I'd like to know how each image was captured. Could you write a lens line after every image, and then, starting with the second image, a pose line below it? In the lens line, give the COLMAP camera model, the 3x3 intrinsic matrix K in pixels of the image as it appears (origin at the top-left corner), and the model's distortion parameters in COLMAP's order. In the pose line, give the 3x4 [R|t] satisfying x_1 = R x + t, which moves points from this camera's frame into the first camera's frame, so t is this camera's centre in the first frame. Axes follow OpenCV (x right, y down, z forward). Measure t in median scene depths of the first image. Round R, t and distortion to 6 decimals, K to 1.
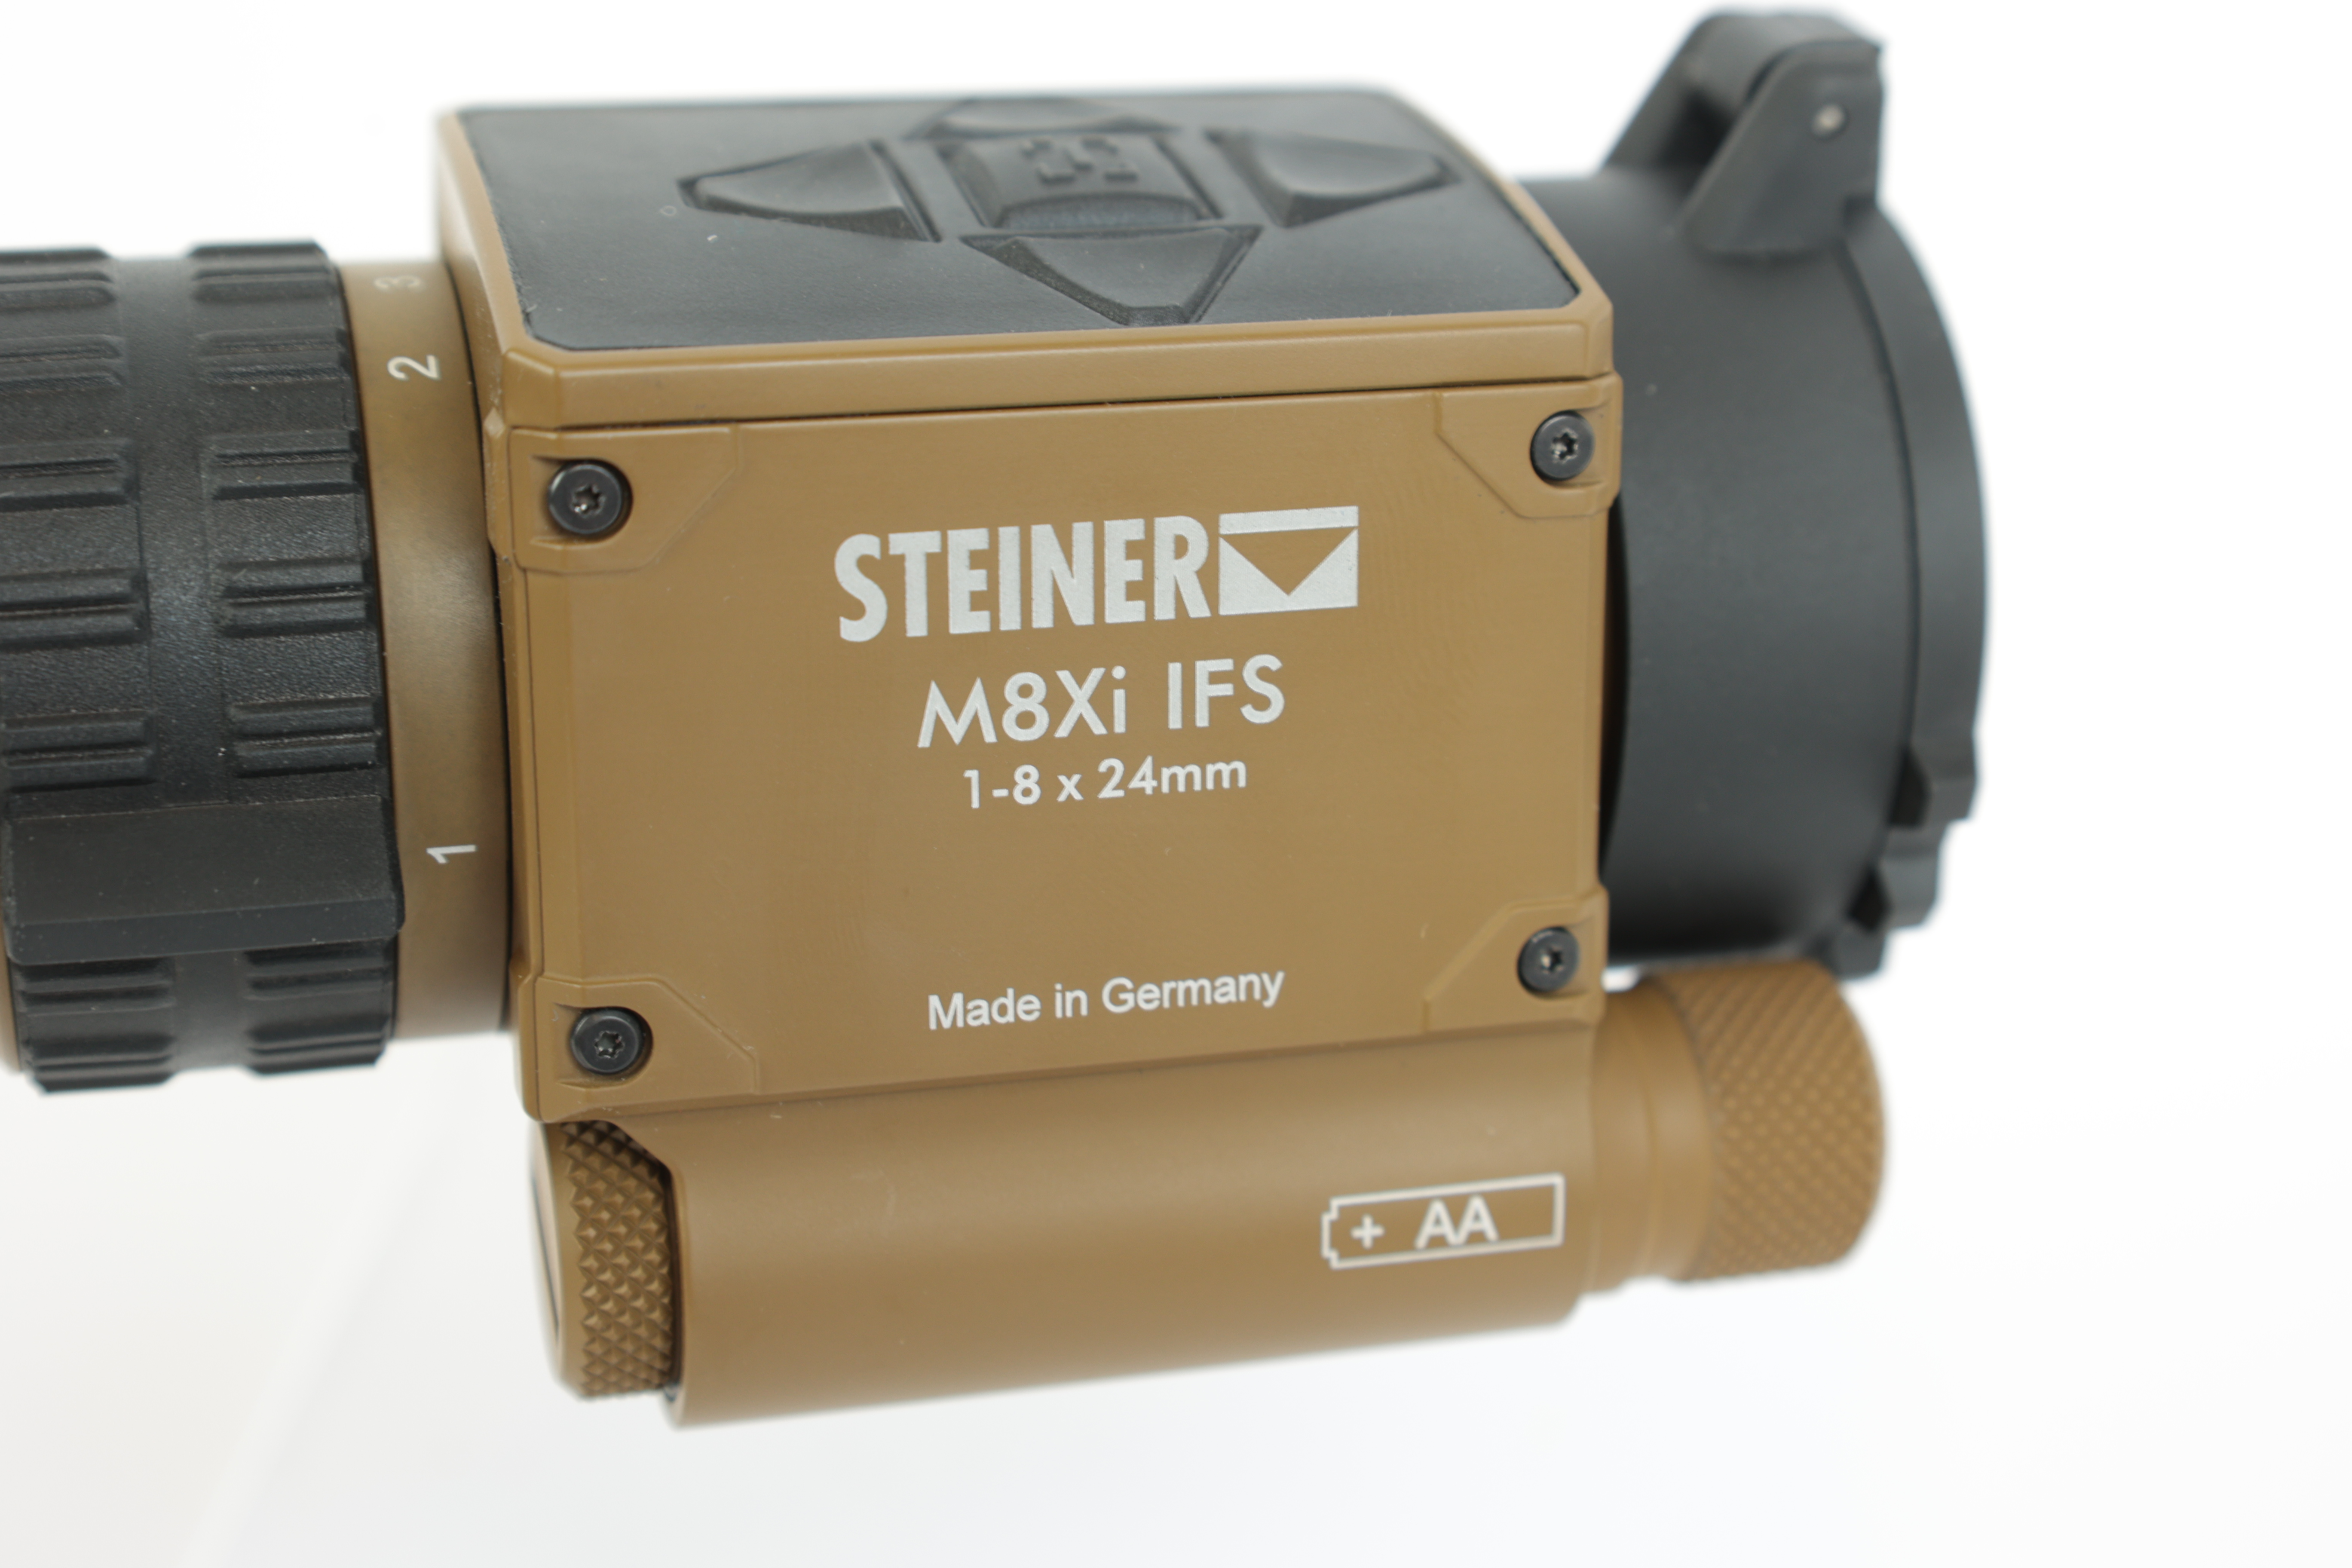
lens RADIAL K [[3864.0, 0, 1176.0], [0, 3864.0, 784.0], [0, 0, 1]] dist [0.096480, 0.042092]
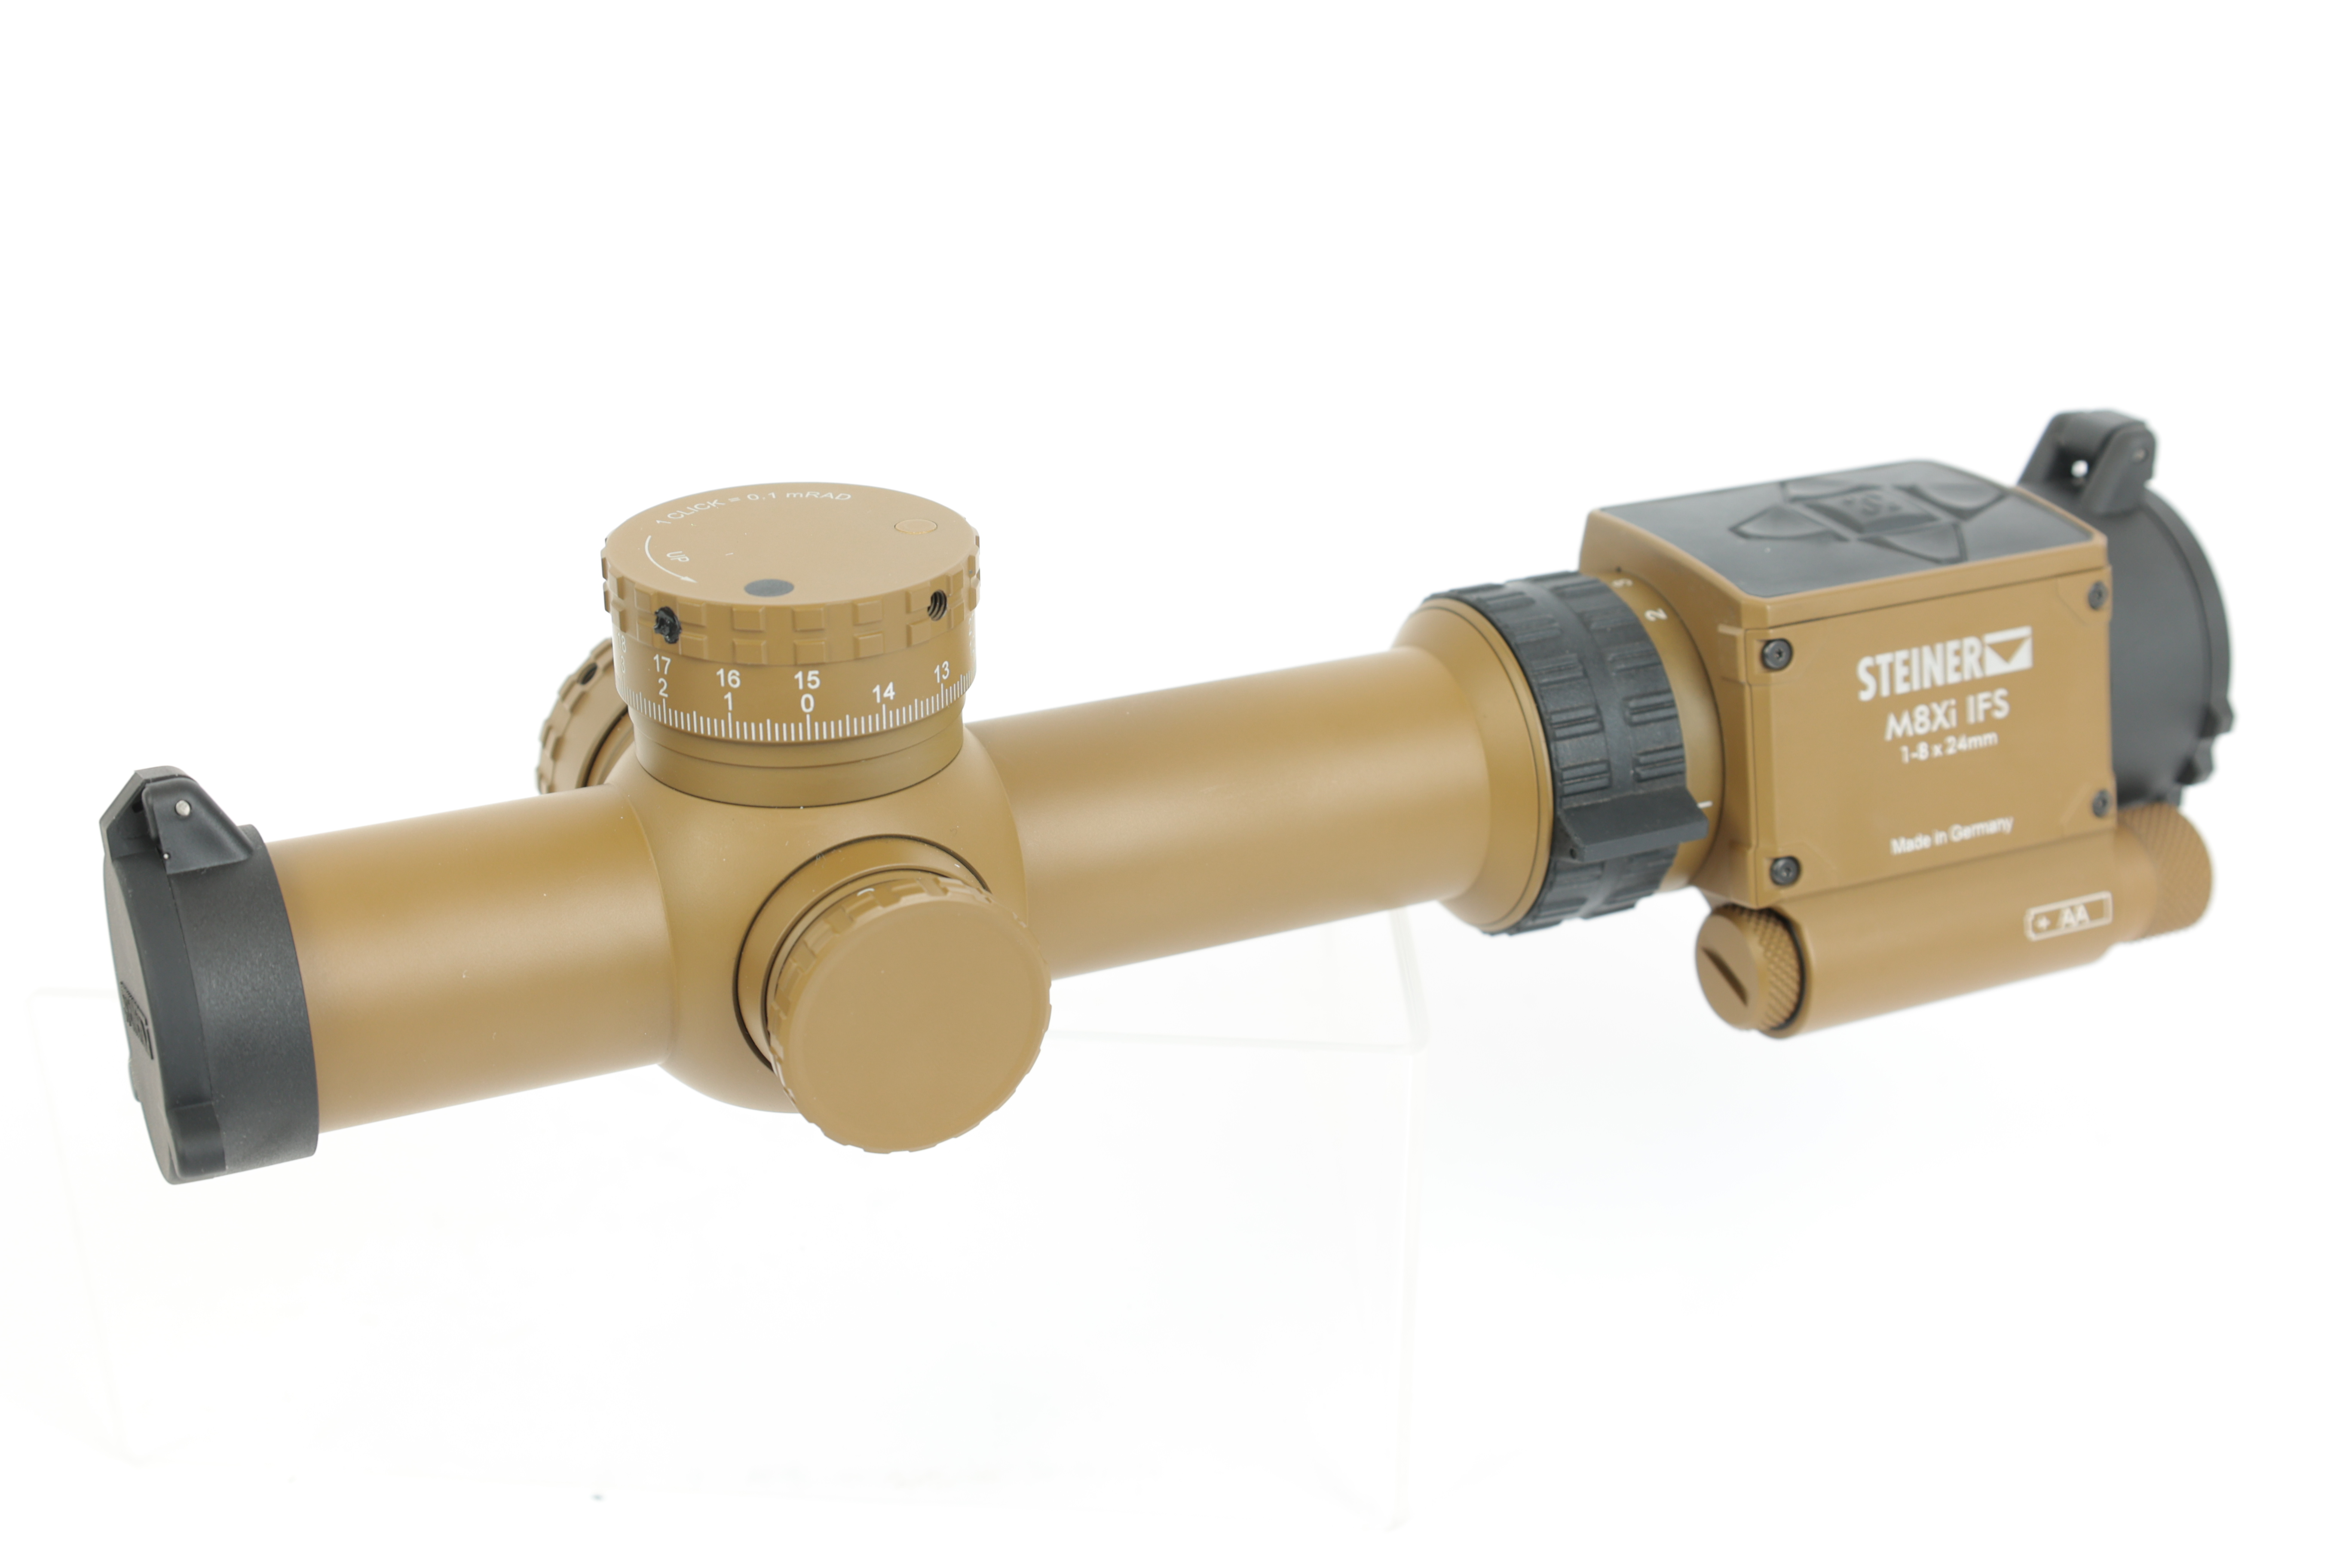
lens RADIAL K [[3242.1, 0, 1176.0], [0, 3242.1, 784.0], [0, 0, 1]] dist [-0.007052, -0.009842]
pose [[0.982698, -0.118985, 0.141941, -0.814322], [0.127036, 0.990685, -0.049040, 0.062867], [-0.134784, 0.066223, 0.988660, -1.012087]]
